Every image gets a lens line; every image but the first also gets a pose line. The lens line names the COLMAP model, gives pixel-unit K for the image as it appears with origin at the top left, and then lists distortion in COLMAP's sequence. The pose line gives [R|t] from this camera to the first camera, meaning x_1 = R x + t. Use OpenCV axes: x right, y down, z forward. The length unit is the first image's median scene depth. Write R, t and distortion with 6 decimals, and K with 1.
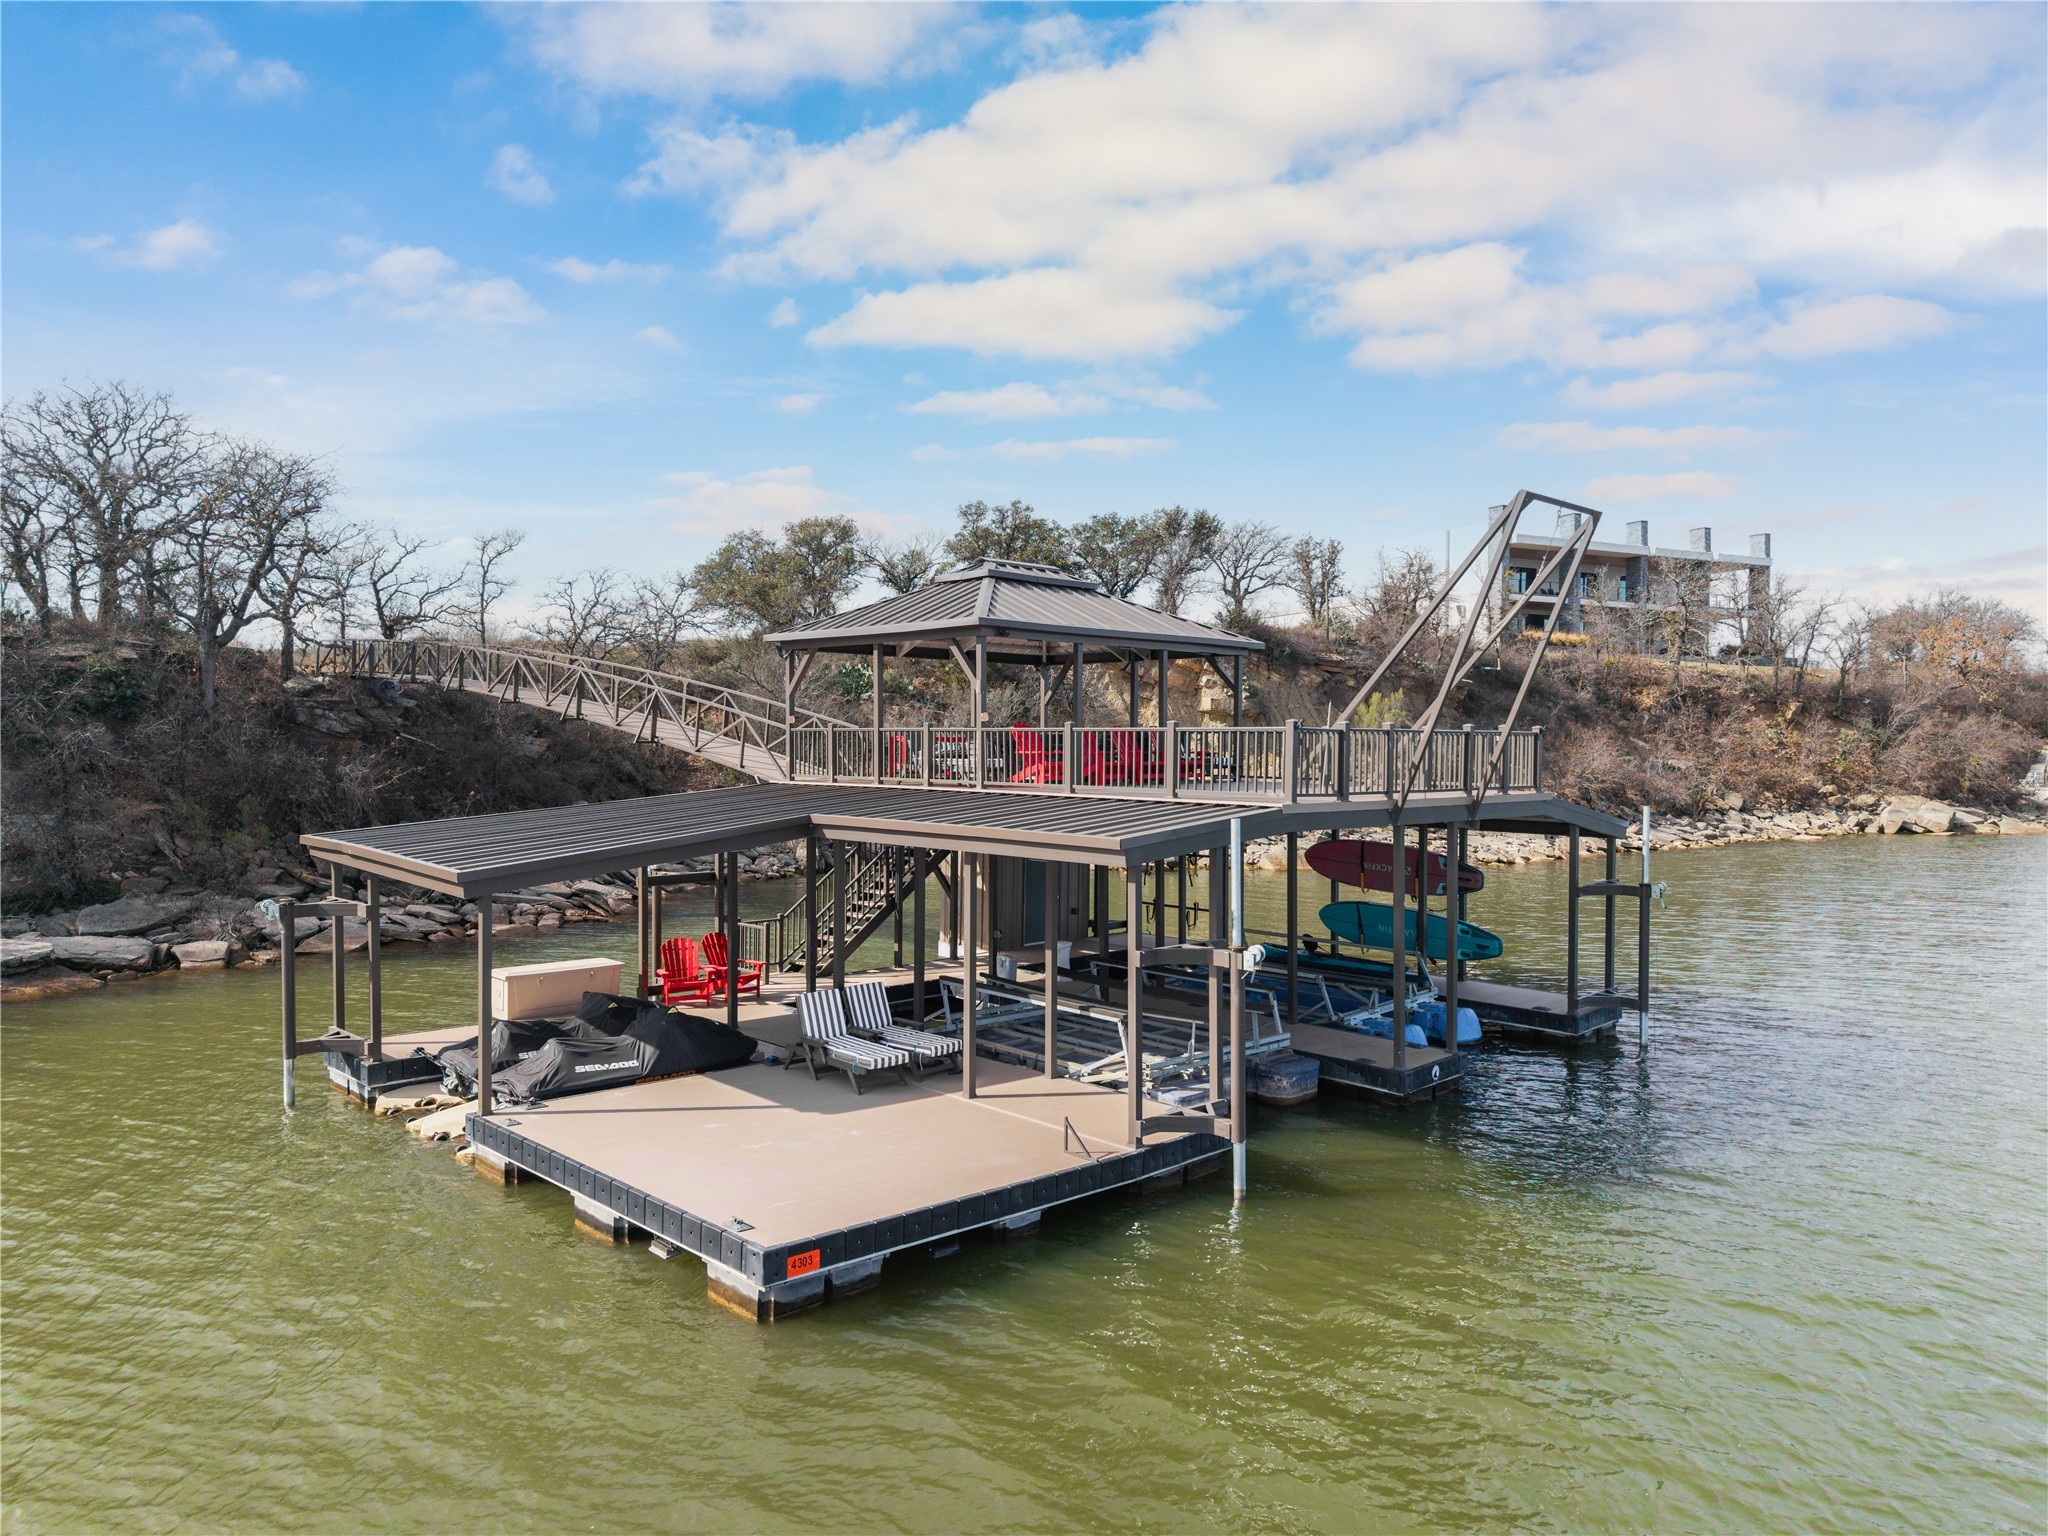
lens RADIAL K [[1367.5, 0, 1024.0], [0, 1367.5, 768.0], [0, 0, 1]] dist [0.039557, -0.037498]
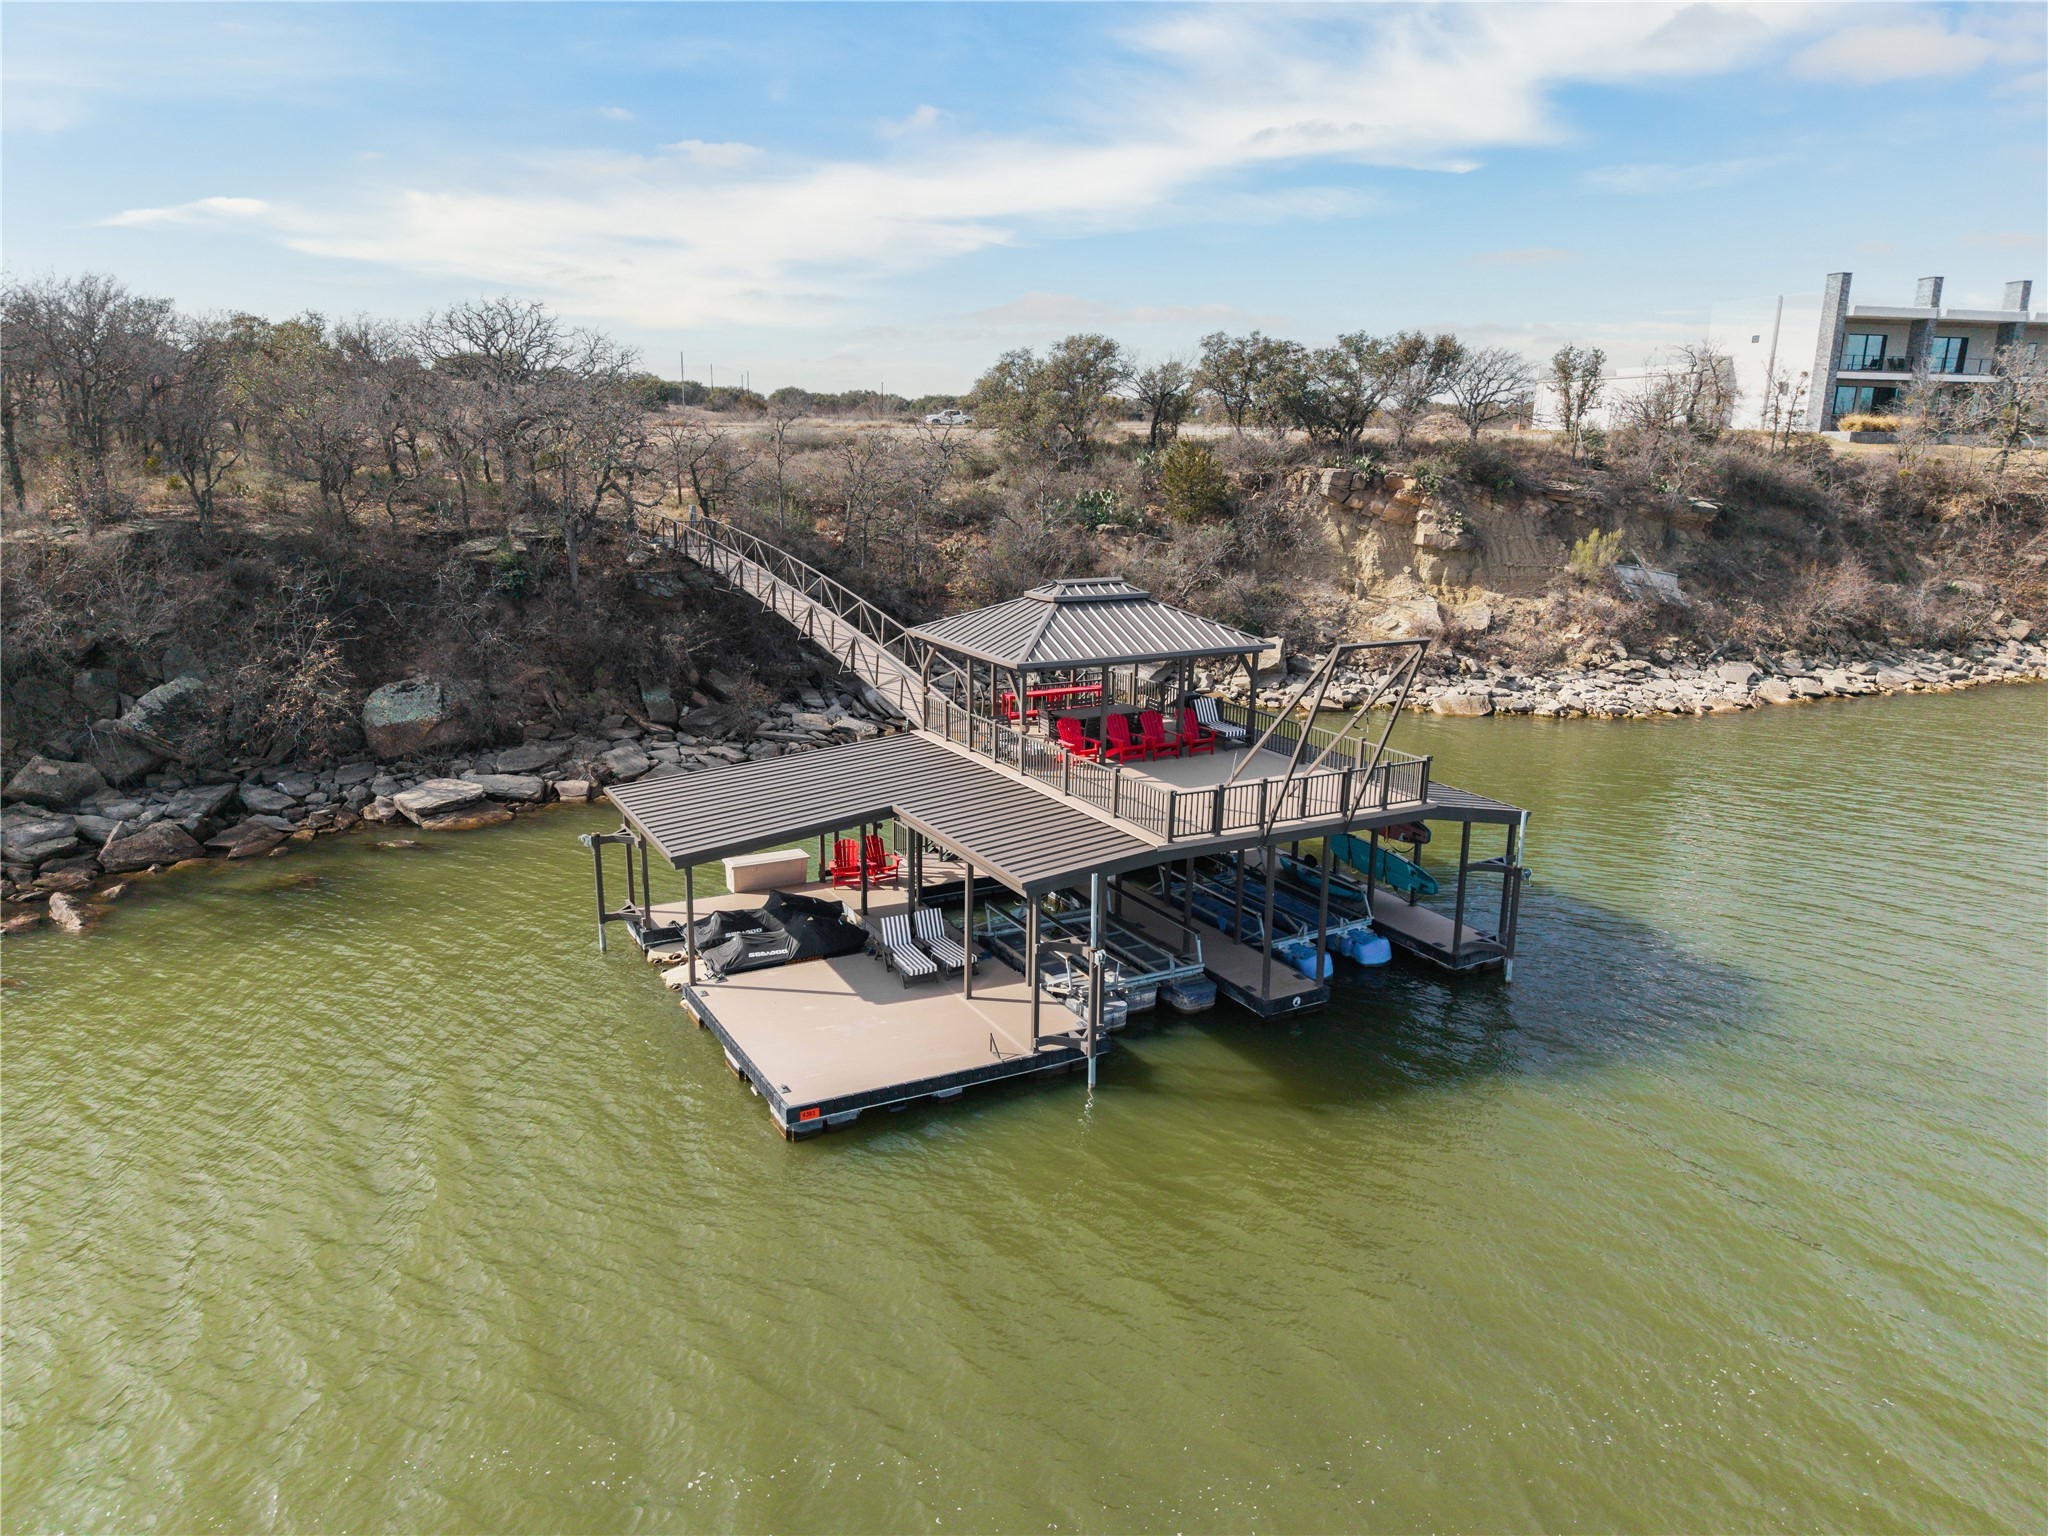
lens RADIAL K [[1367.5, 0, 1024.0], [0, 1367.5, 768.0], [0, 0, 1]] dist [0.039557, -0.037498]
pose [[0.968022, 0.066486, -0.241894, 0.218815], [-0.012685, 0.975980, 0.217489, -0.209306], [0.250544, -0.207466, 0.945614, -0.254487]]
